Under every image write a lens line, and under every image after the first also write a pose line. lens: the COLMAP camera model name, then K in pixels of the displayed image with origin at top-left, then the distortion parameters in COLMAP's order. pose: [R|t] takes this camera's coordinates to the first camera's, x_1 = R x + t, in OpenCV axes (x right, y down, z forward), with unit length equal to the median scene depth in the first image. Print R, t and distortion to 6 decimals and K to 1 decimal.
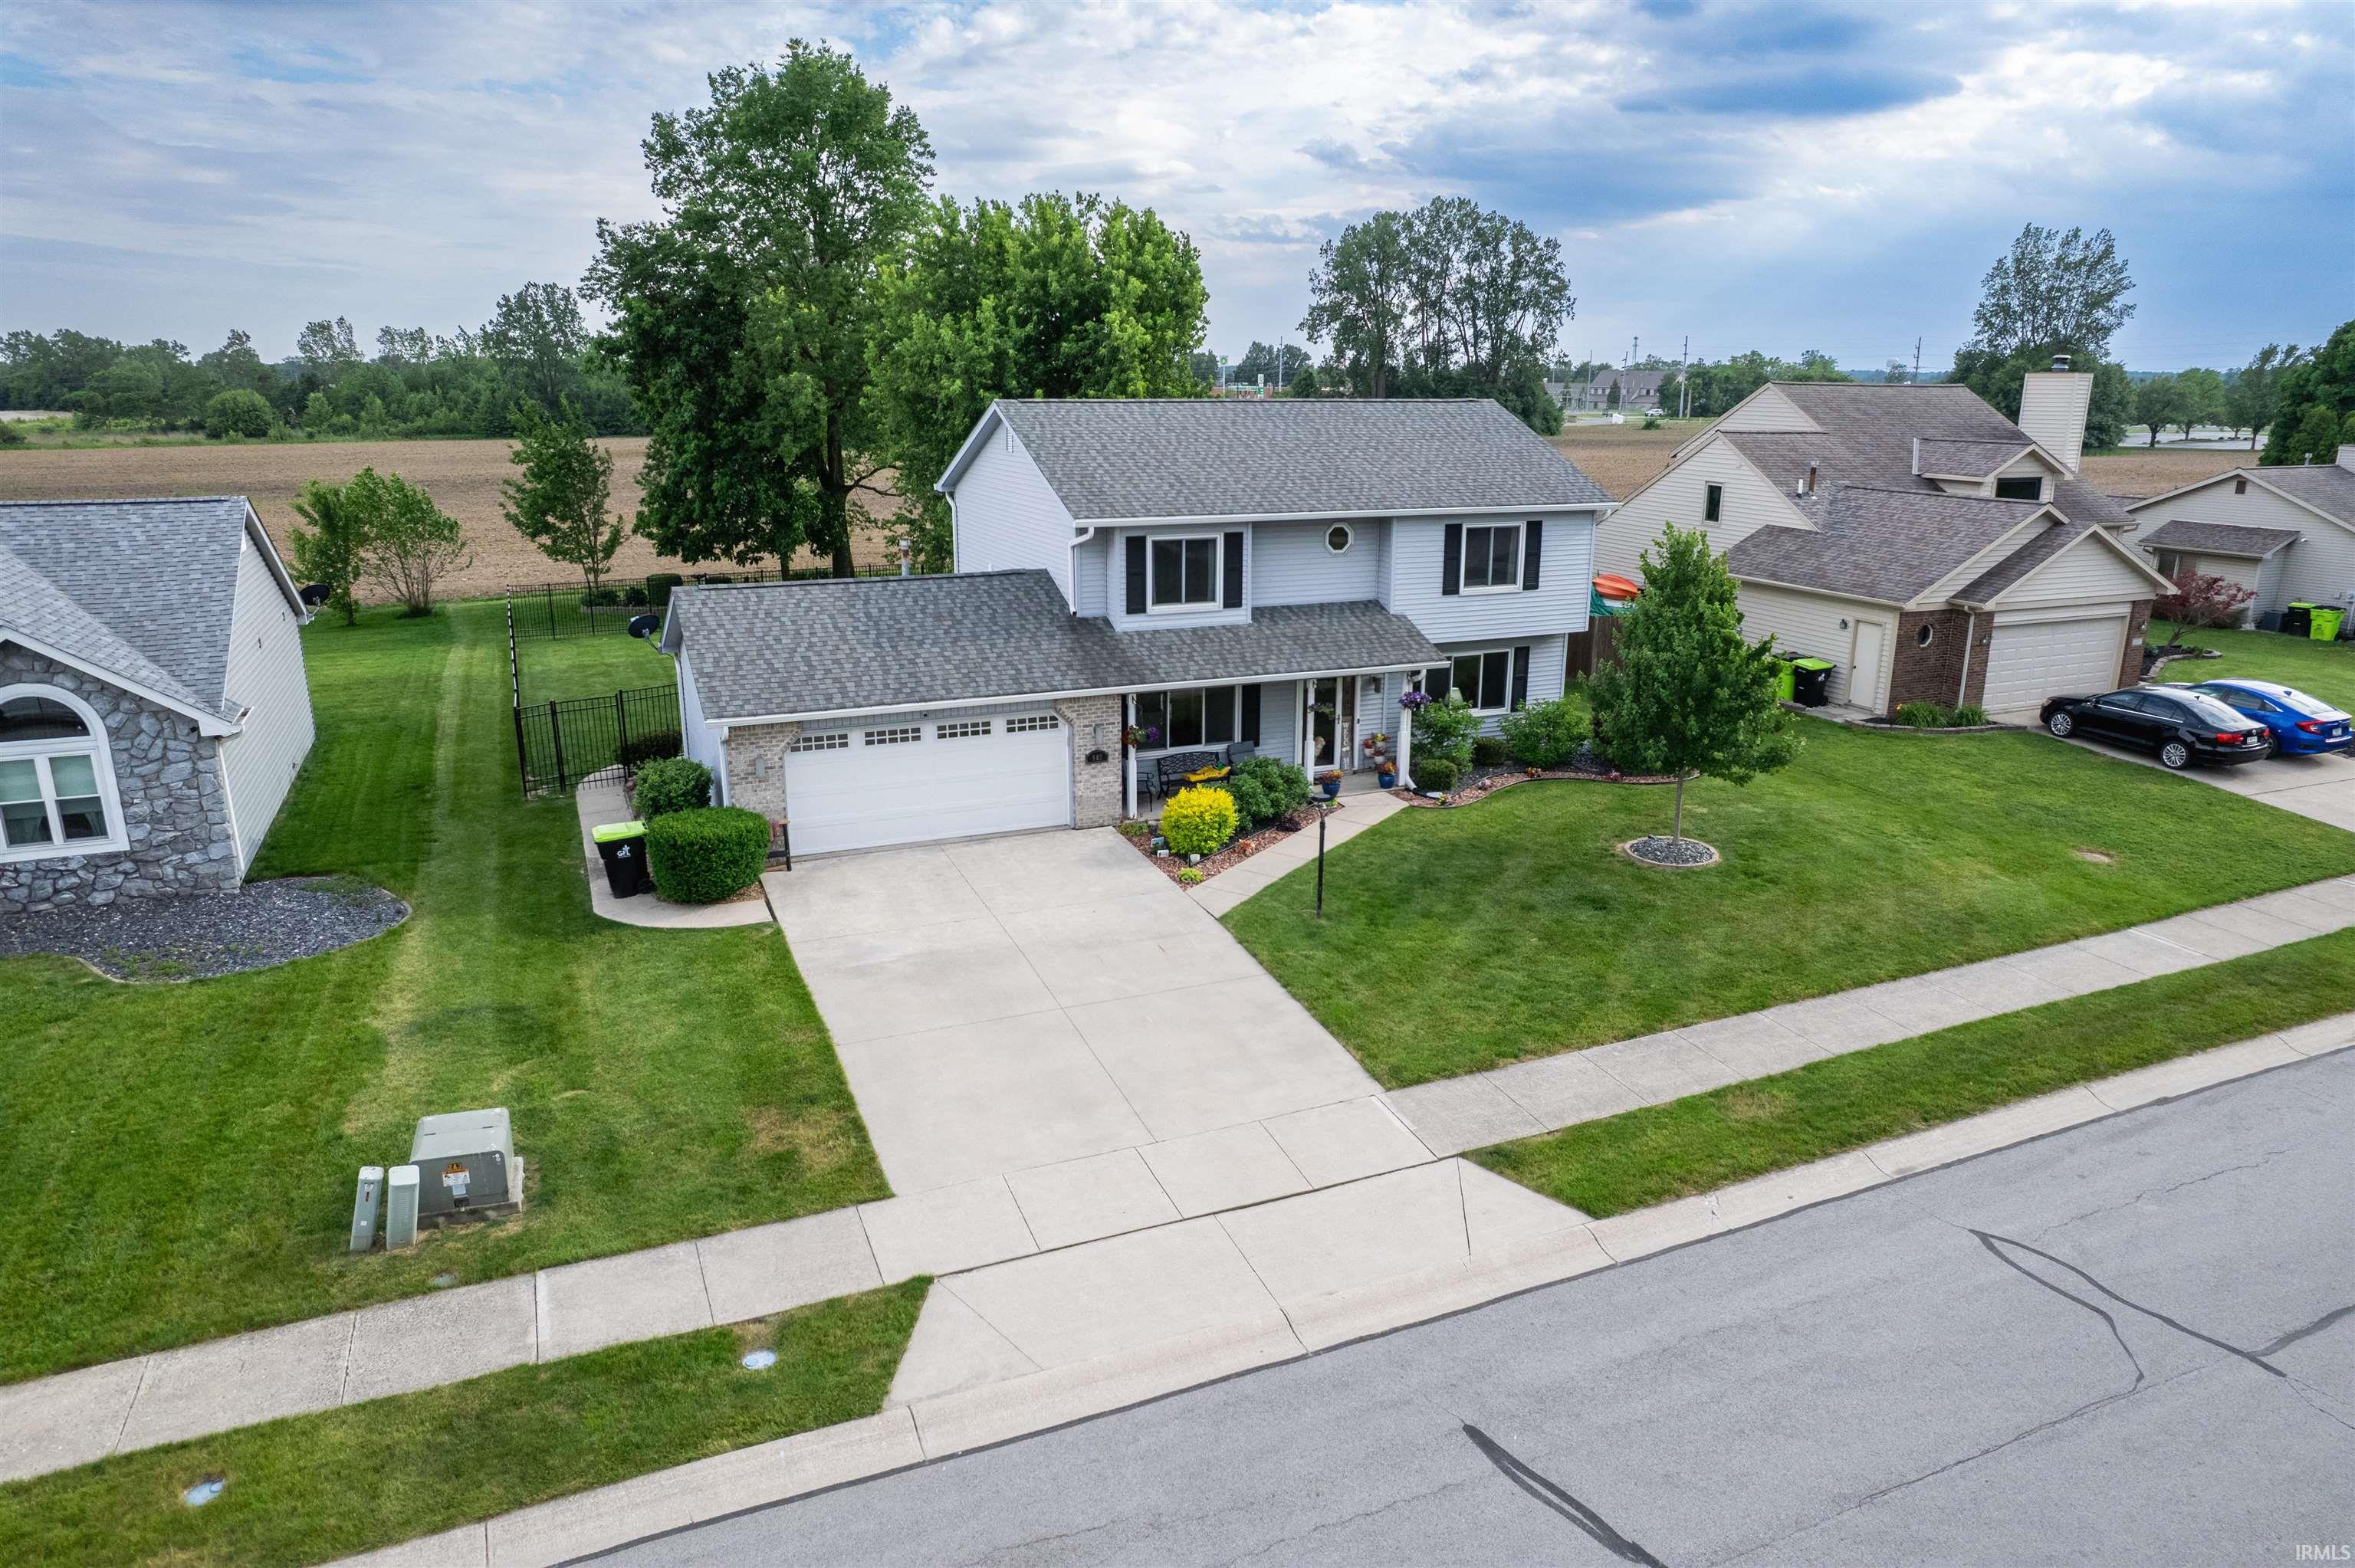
lens RADIAL K [[1507.0, 0, 1187.3], [0, 1507.0, 788.6], [0, 0, 1]] dist [-0.072943, 0.059411]
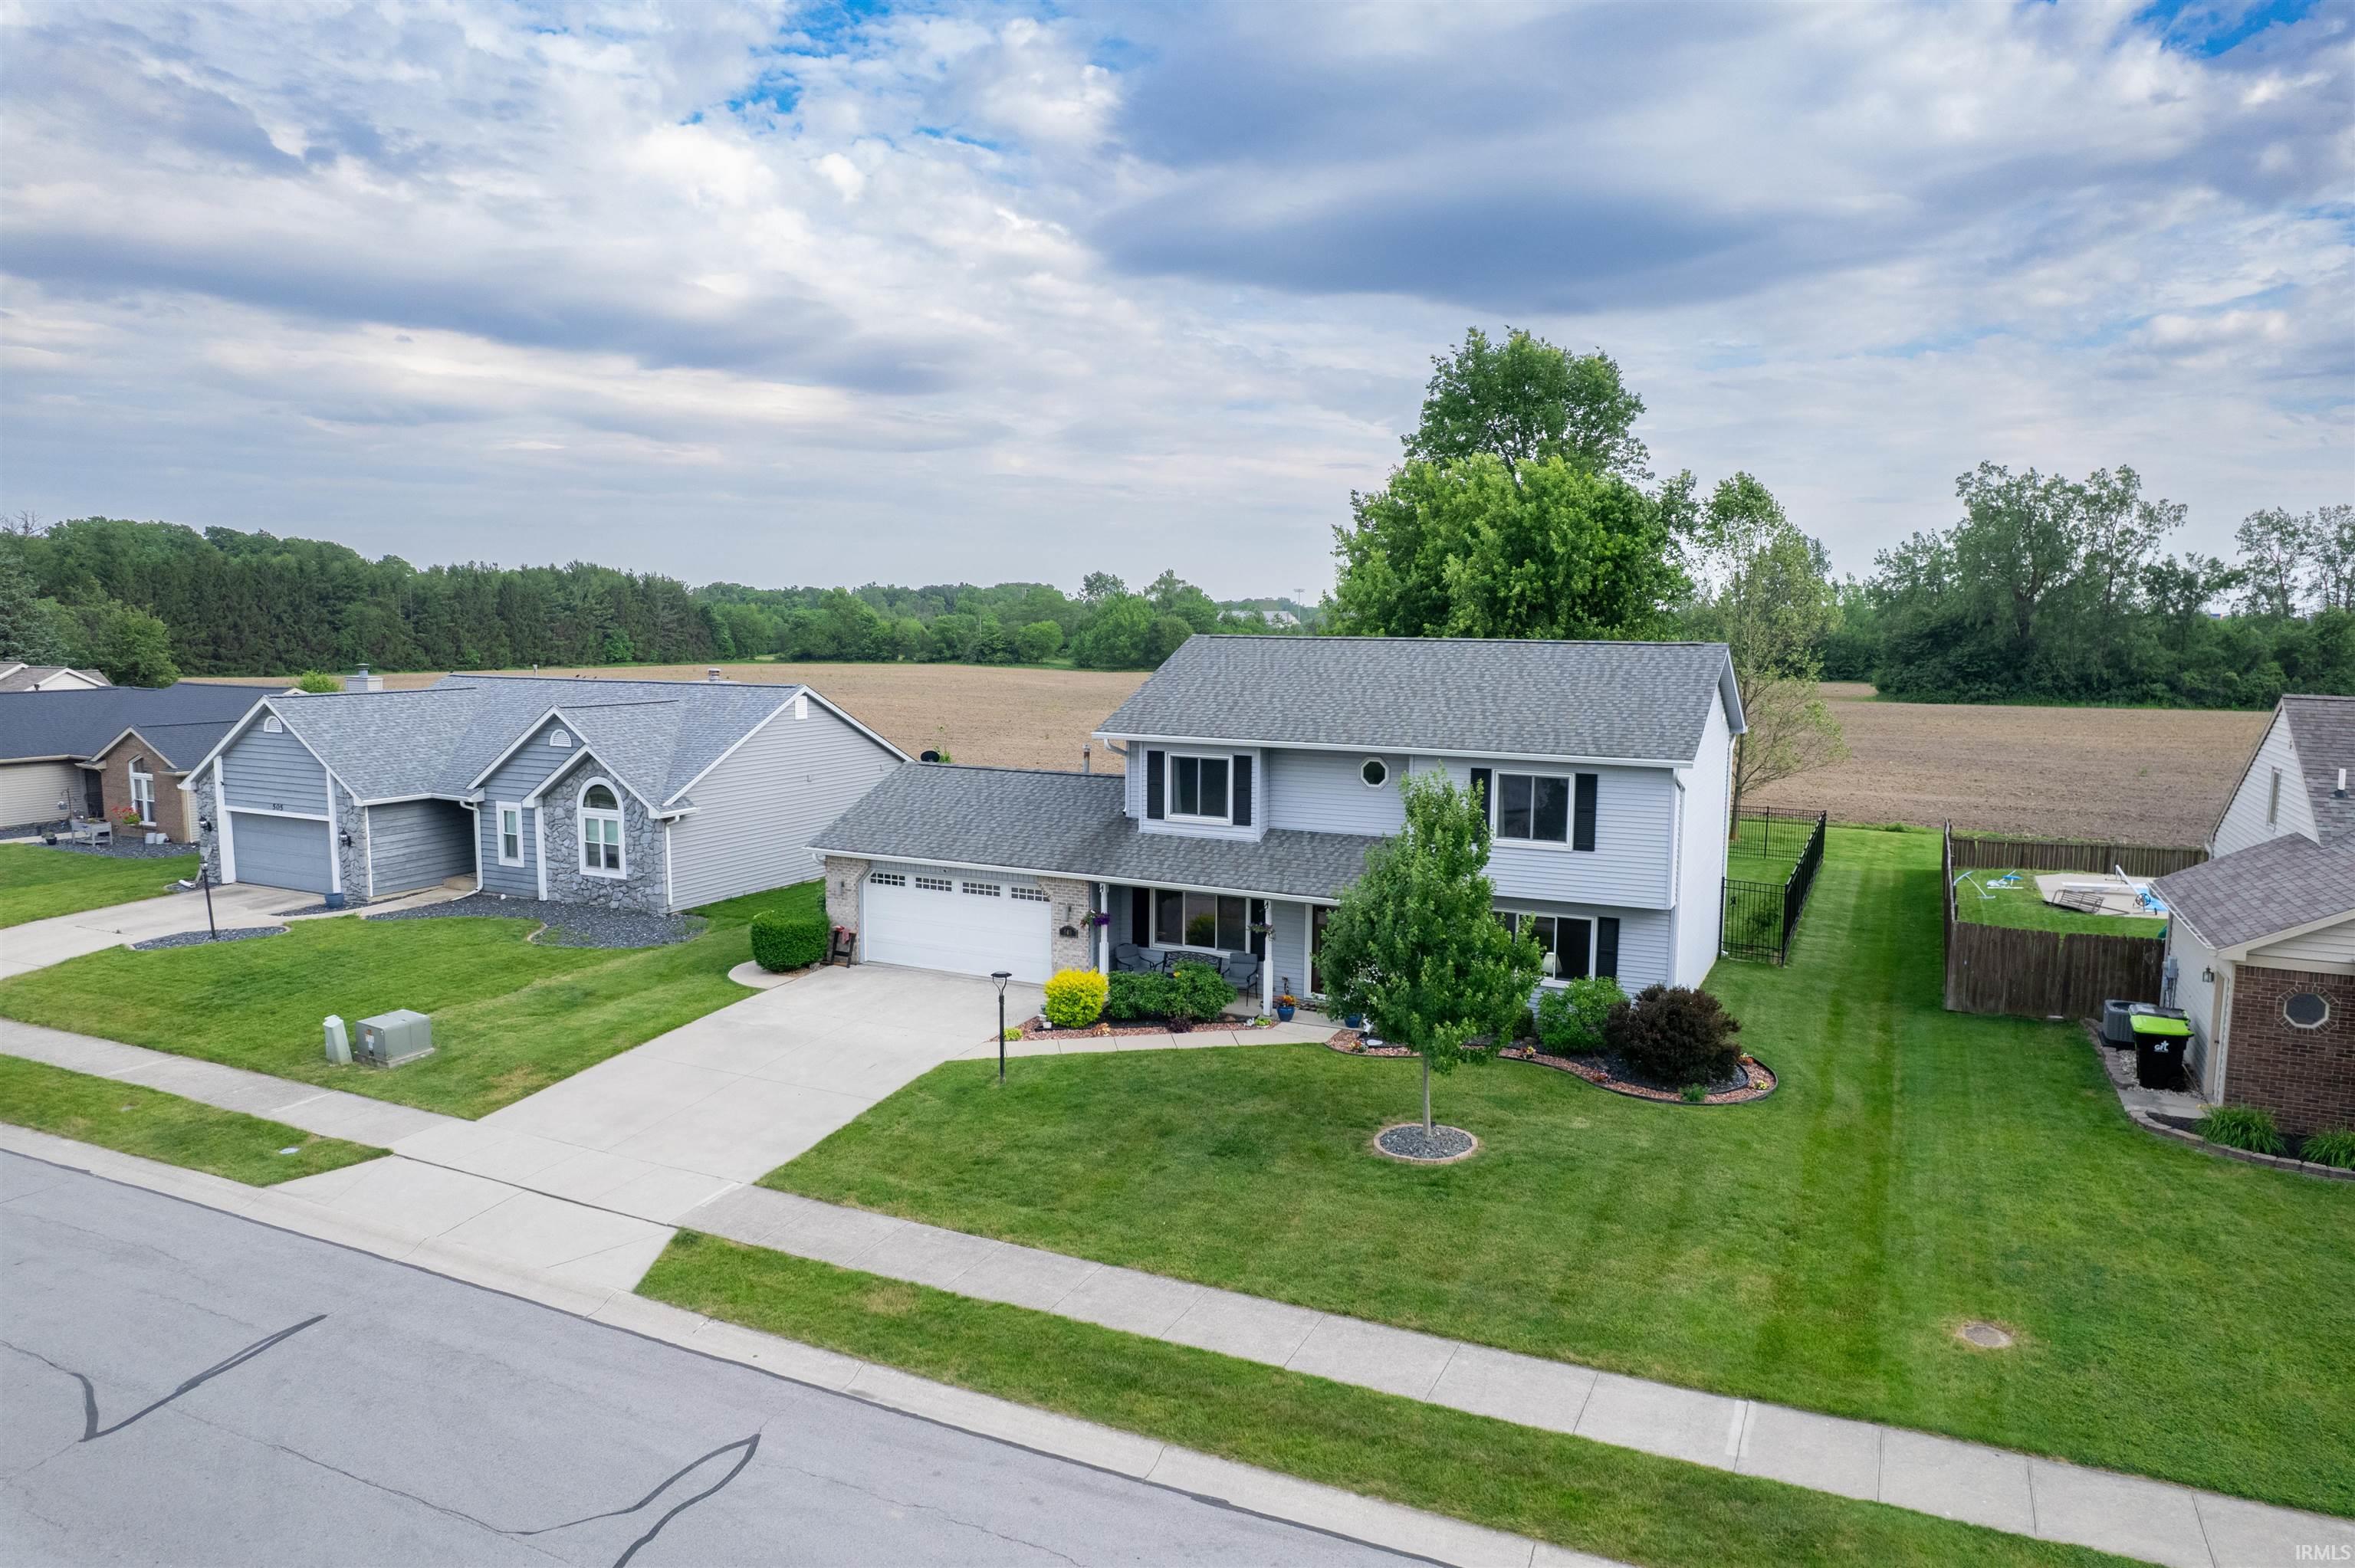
lens RADIAL K [[1507.0, 0, 1187.3], [0, 1507.0, 788.6], [0, 0, 1]] dist [-0.072943, 0.059411]
pose [[0.646360, 0.087427, -0.758007, 0.874550], [-0.207385, 0.976147, -0.064252, -0.073735], [0.734309, 0.198729, 0.649074, 0.290595]]
